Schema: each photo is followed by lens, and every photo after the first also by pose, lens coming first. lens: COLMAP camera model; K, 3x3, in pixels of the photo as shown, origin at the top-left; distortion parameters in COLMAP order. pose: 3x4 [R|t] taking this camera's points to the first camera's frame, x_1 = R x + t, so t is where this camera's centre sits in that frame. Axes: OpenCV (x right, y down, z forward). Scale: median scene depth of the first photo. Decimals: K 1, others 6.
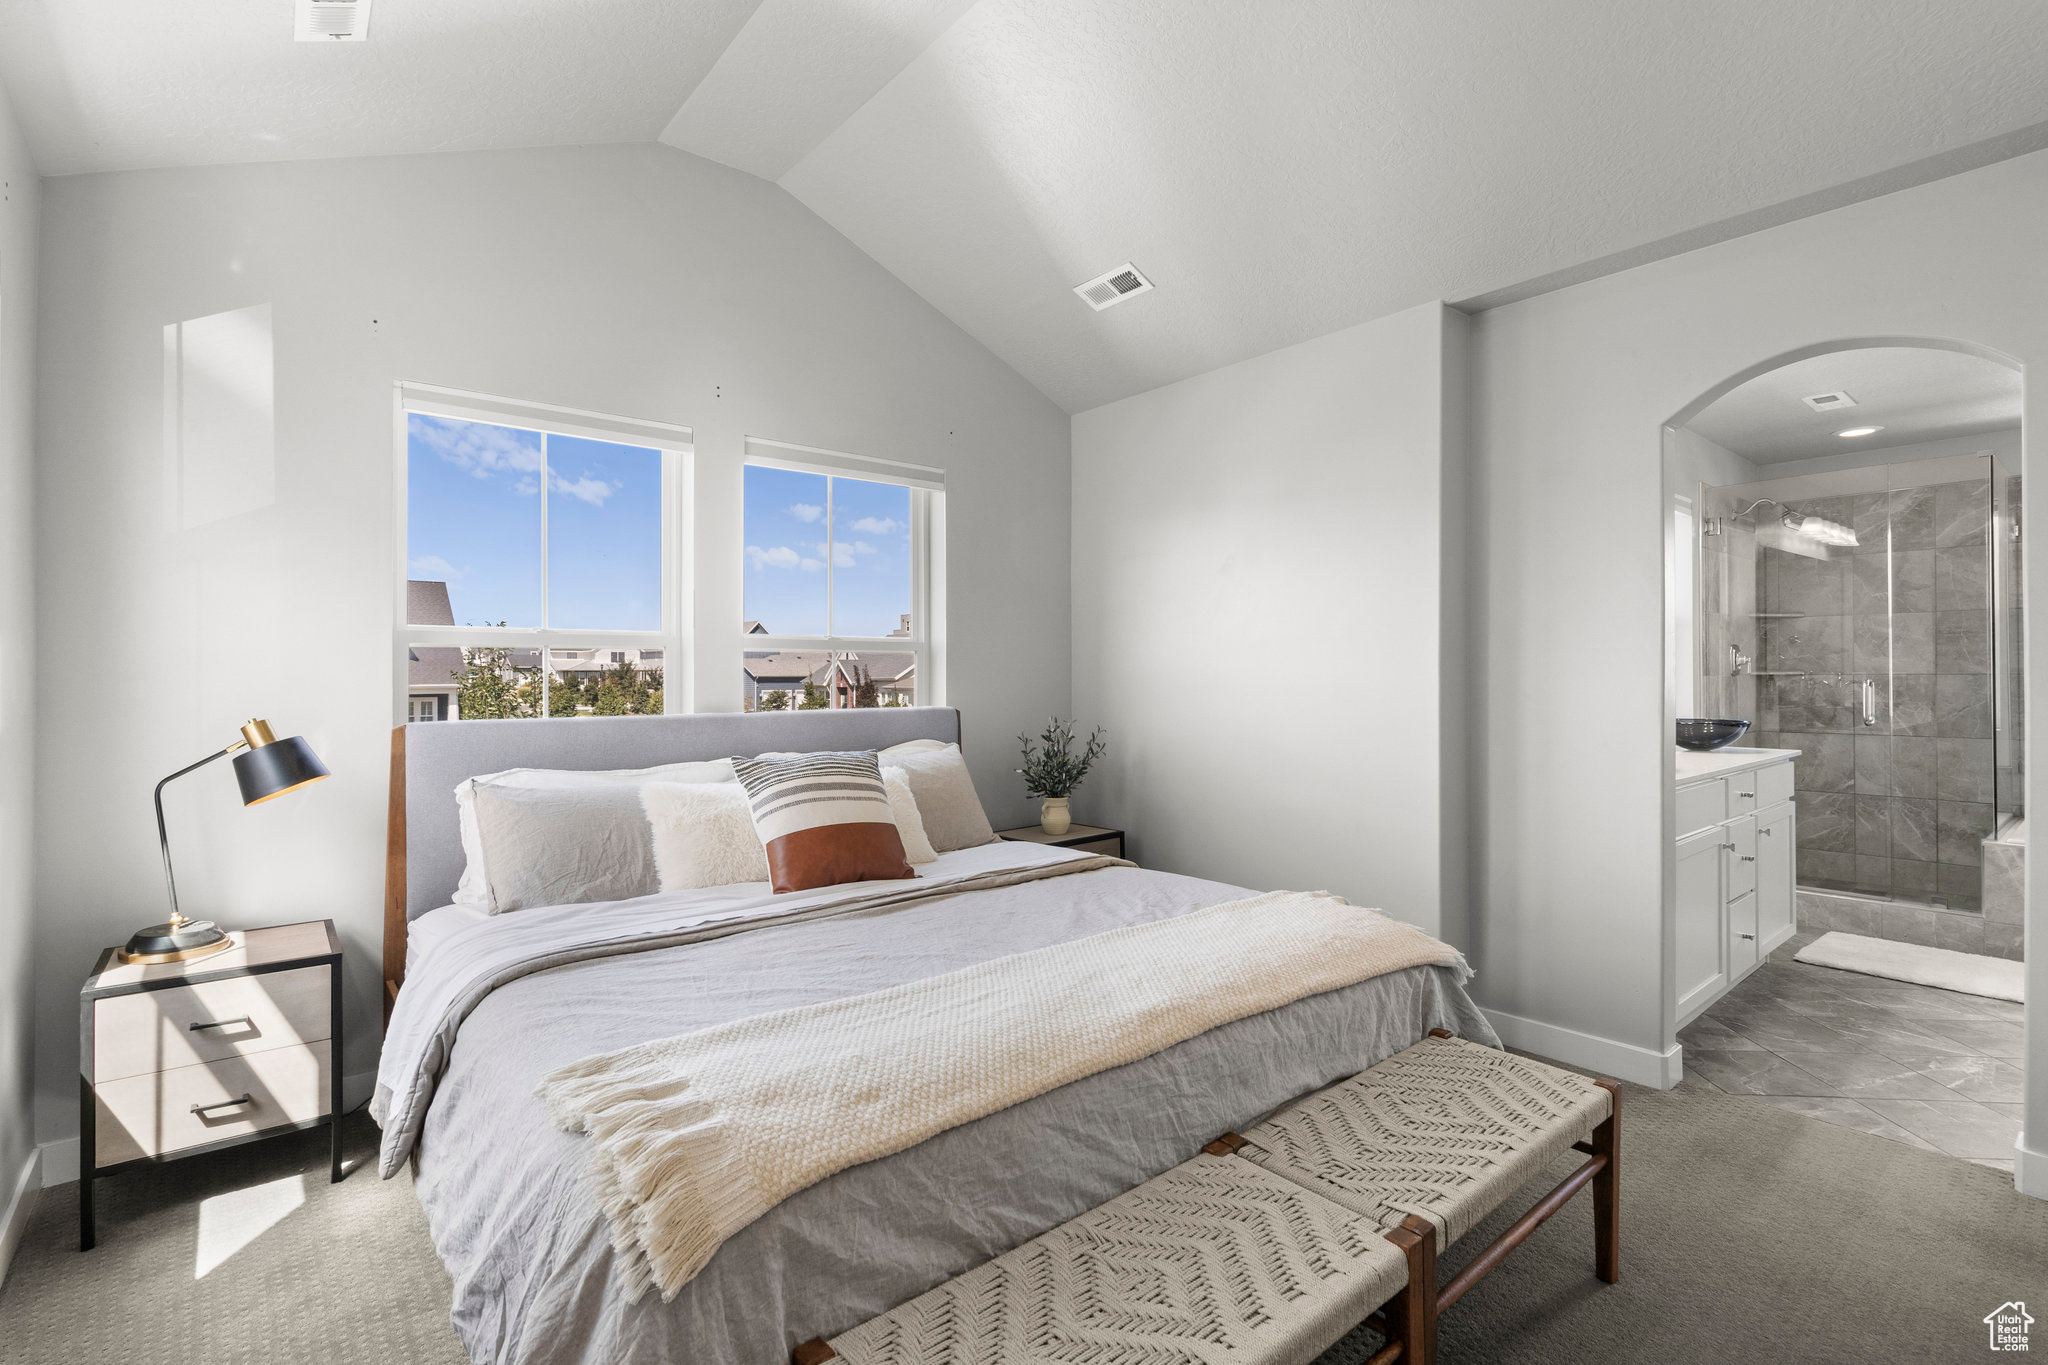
lens RADIAL K [[949.9, 0, 1024.0], [0, 949.9, 682.5], [0, 0, 1]] dist [0.001316, 0.000550]
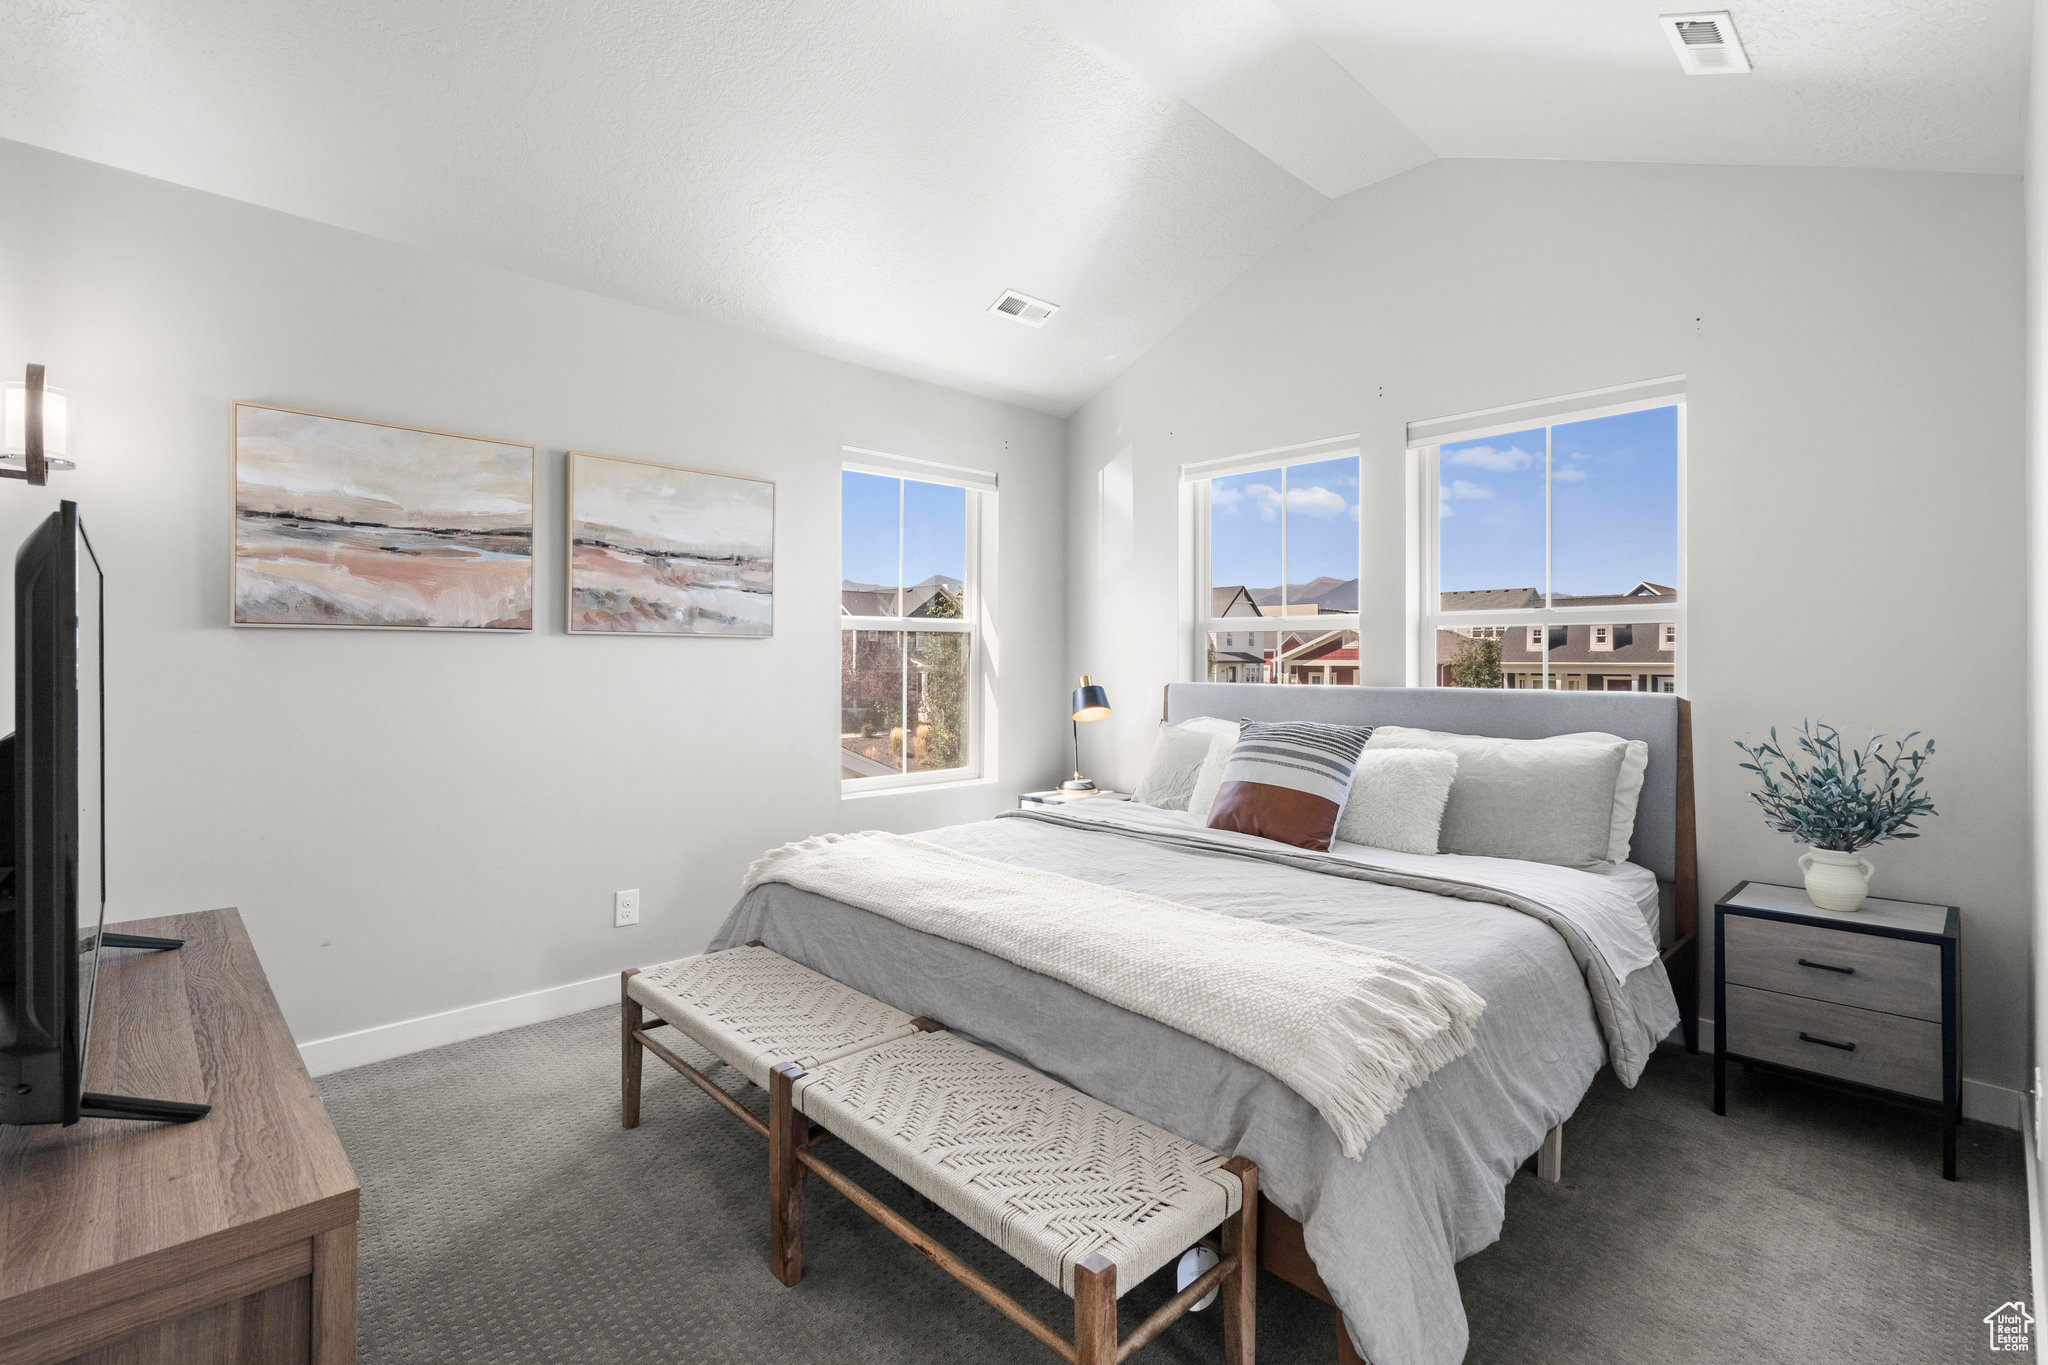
lens RADIAL K [[924.0, 0, 1024.0], [0, 924.0, 682.5], [0, 0, 1]] dist [-0.007152, 0.001151]
pose [[0.061561, 0.037470, -0.997400, 0.942691], [-0.001882, 0.999298, 0.037425, -0.013431], [0.998102, -0.000426, 0.061588, 0.687068]]
